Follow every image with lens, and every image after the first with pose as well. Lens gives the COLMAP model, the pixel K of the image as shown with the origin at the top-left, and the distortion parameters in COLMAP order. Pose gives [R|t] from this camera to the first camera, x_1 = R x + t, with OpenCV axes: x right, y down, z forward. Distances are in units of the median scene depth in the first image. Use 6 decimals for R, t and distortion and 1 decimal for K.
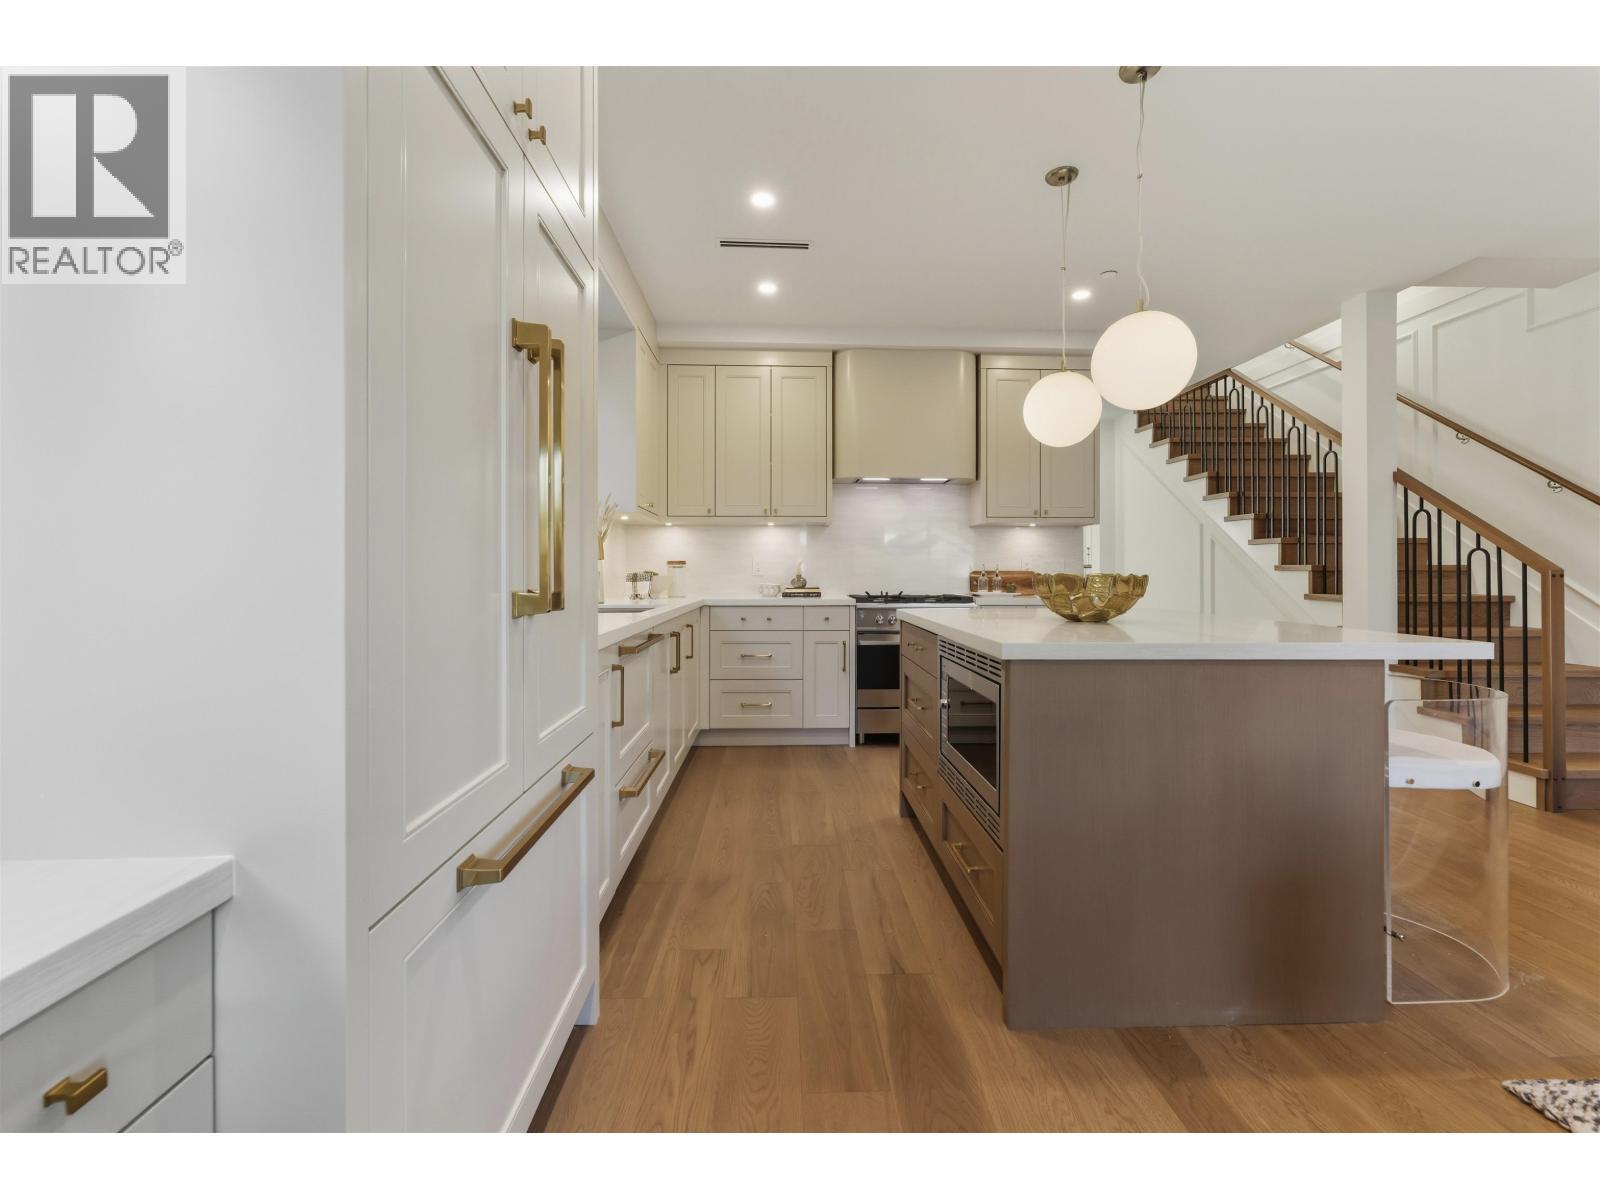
lens RADIAL K [[673.1, 0, 818.7], [0, 673.1, 567.8], [0, 0, 1]] dist [-0.000750, 0.000097]
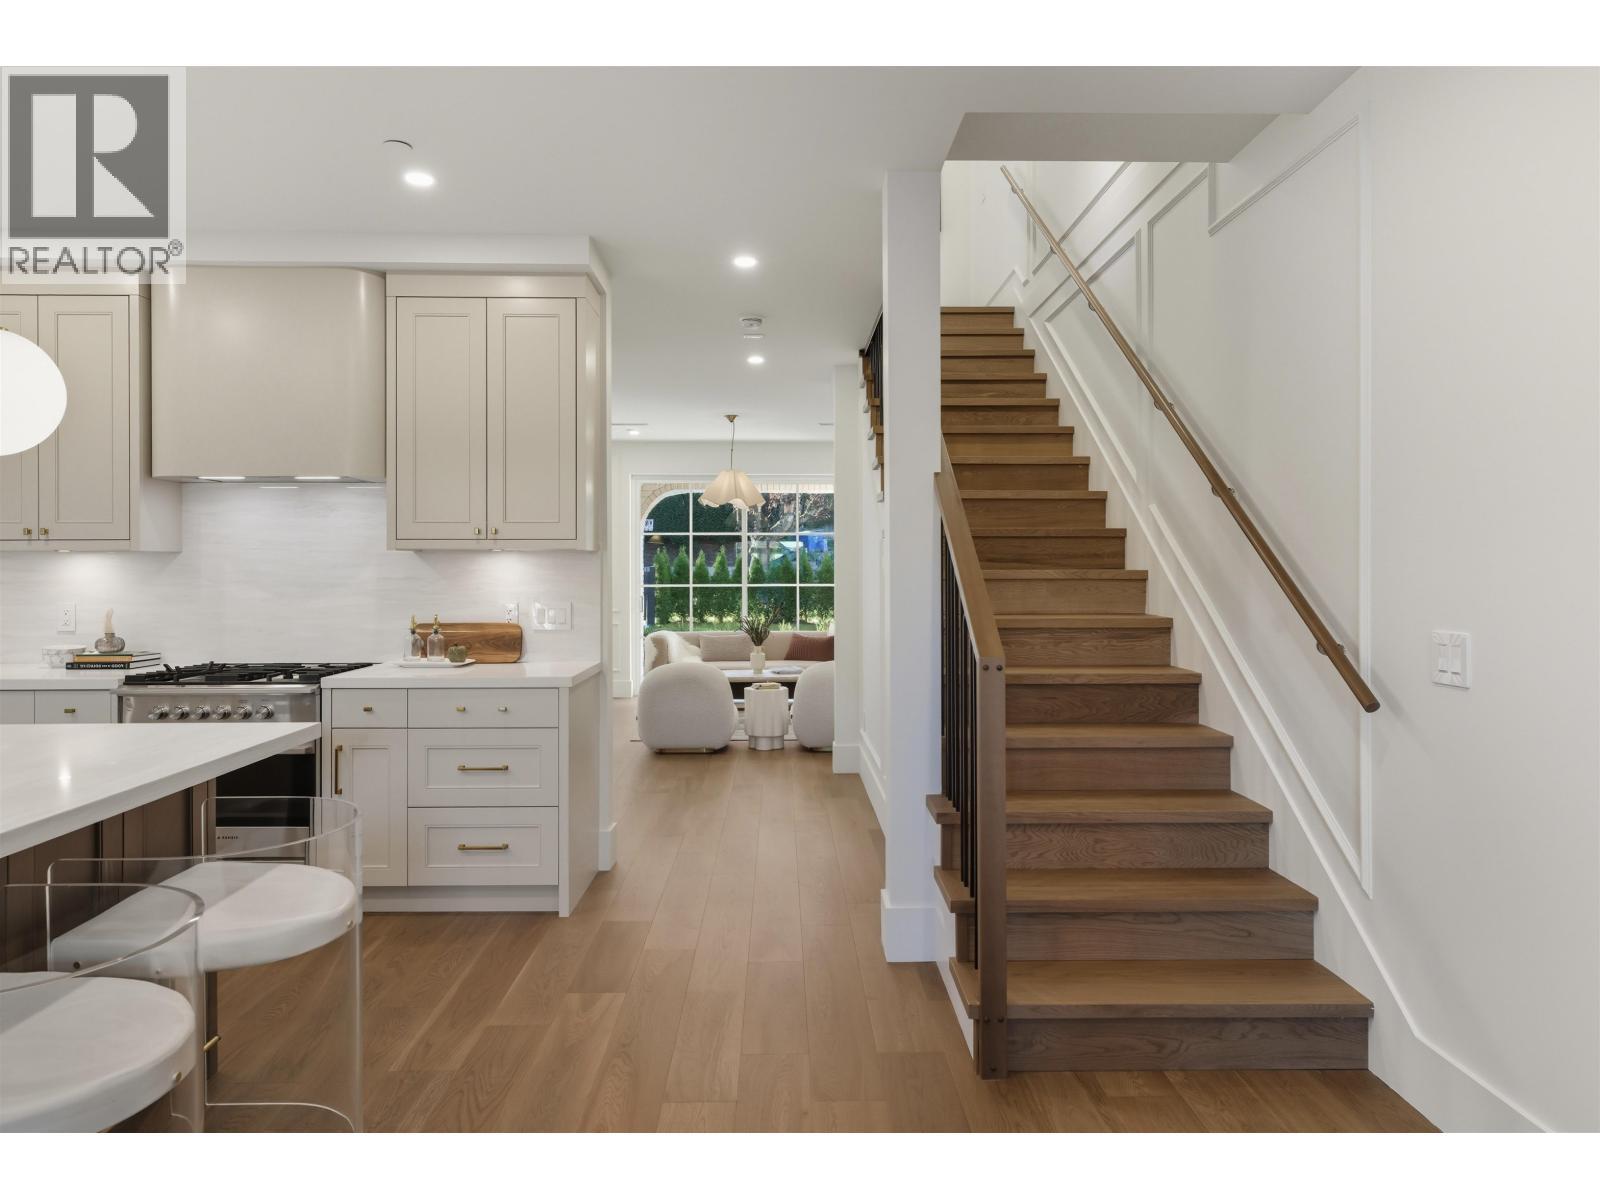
lens RADIAL K [[992.0, 0, 809.6], [0, 992.0, 574.3], [0, 0, 1]] dist [-0.000220, -0.002058]
pose [[0.999885, -0.001196, -0.015116, 0.645547], [0.001352, 0.999946, 0.010300, -0.052881], [0.015102, -0.010319, 0.999833, 0.100653]]
